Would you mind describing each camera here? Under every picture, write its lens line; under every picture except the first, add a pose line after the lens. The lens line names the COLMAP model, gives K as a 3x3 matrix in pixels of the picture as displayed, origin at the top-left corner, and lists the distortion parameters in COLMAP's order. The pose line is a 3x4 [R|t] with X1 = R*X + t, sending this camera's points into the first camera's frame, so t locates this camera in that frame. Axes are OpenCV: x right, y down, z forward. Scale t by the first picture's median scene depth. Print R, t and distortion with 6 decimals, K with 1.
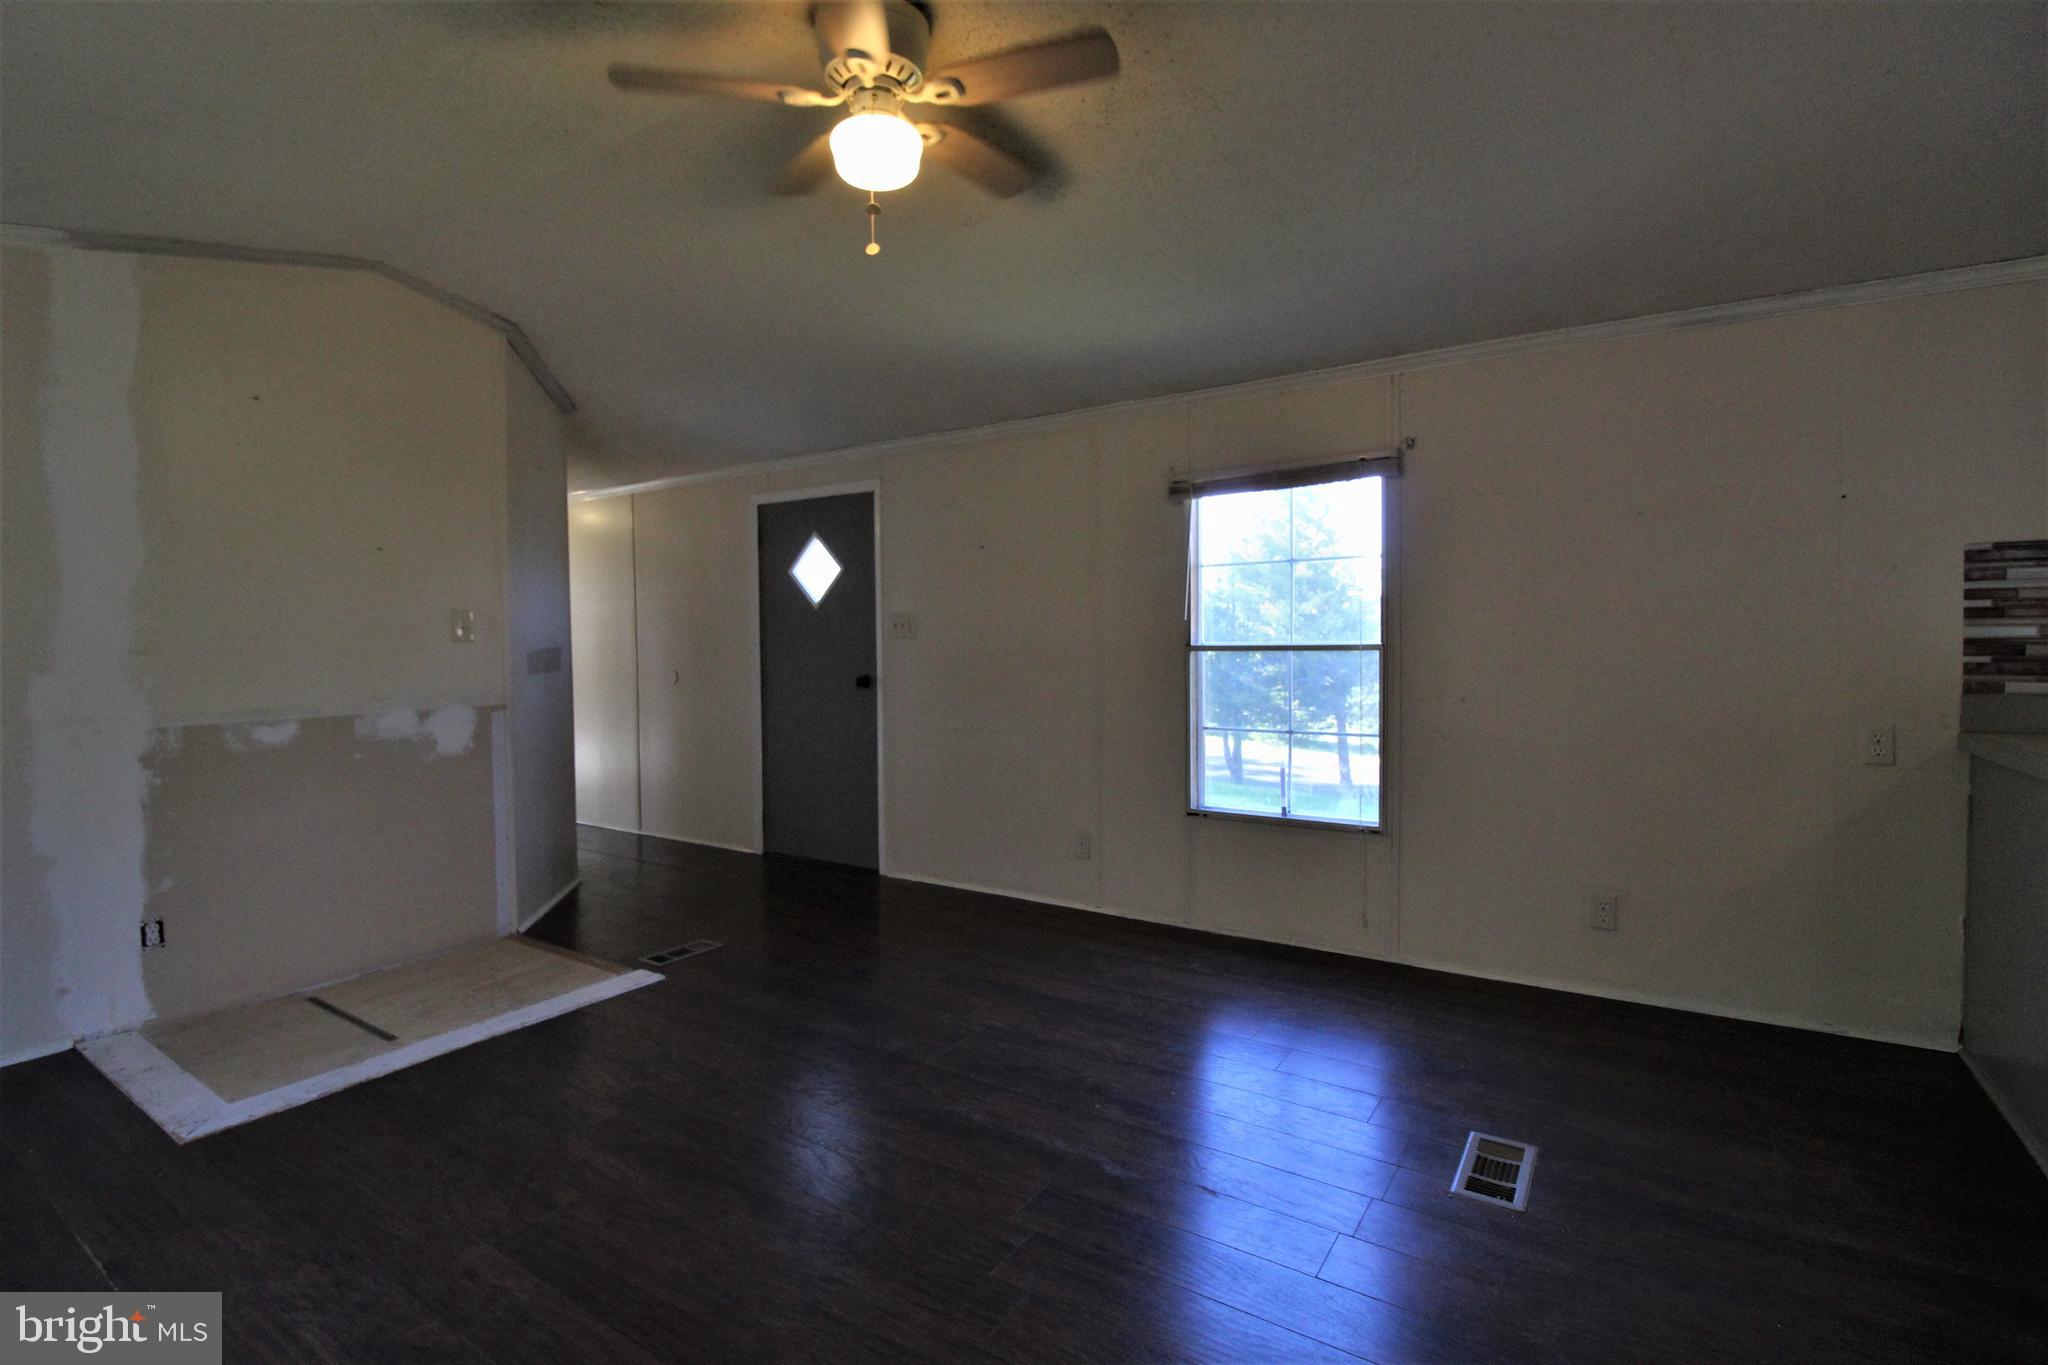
lens RADIAL K [[948.9, 0, 1024.5], [0, 948.9, 682.8], [0, 0, 1]] dist [-0.013122, 0.000059]
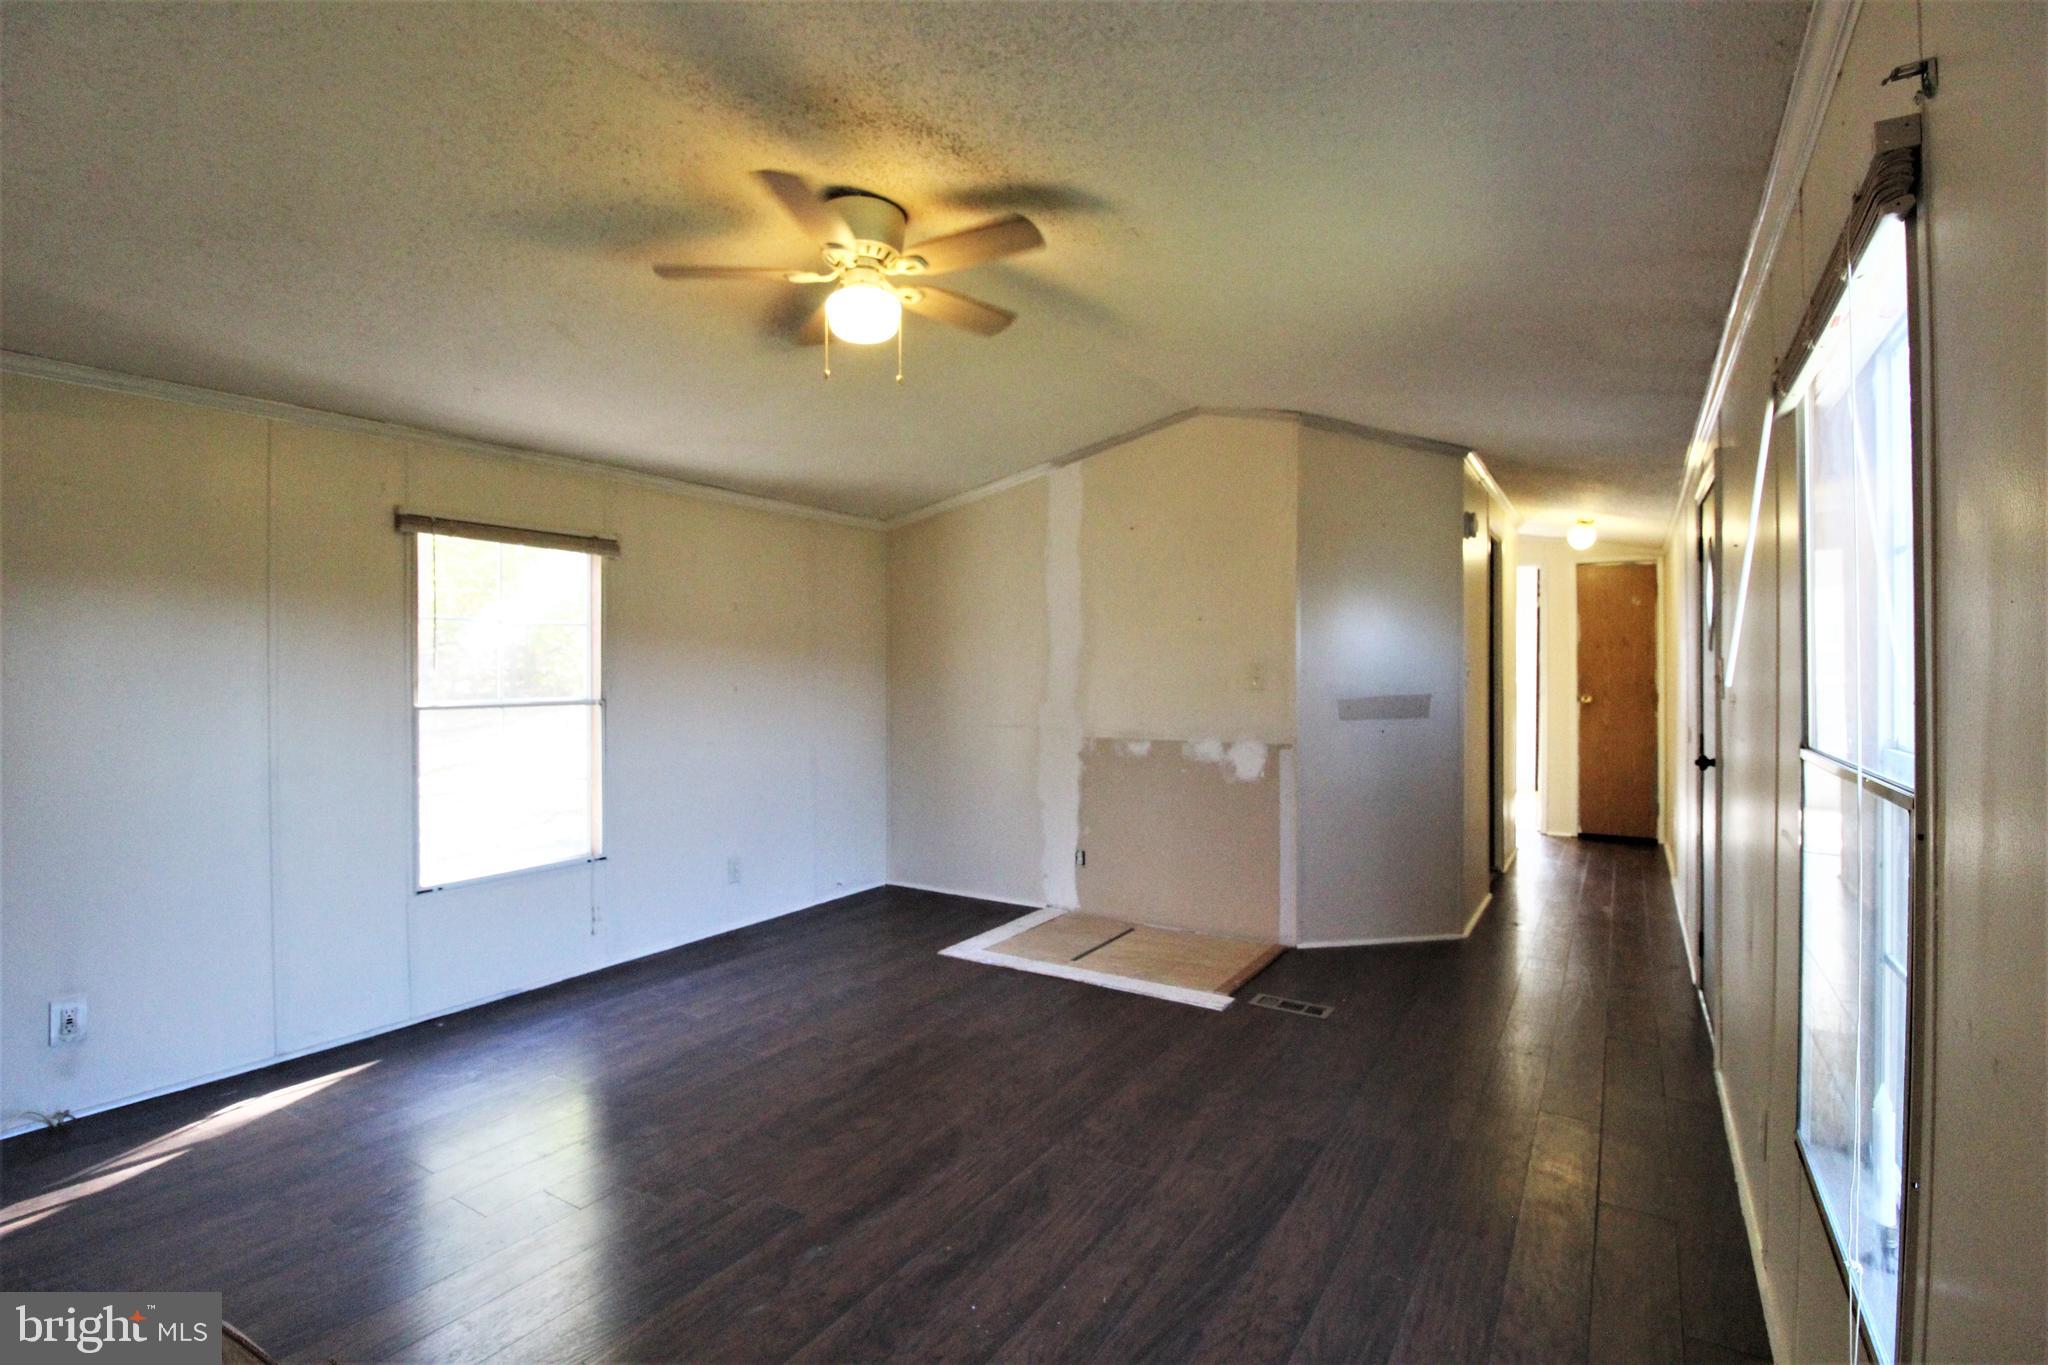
lens RADIAL K [[948.9, 0, 1026.9], [0, 948.9, 681.7], [0, 0, 1]] dist [-0.013122, 0.000059]
pose [[0.027344, 0.018816, -0.999449, 0.729700], [-0.048553, 0.998668, 0.017473, -0.070991], [0.998446, 0.048048, 0.028221, 0.794680]]
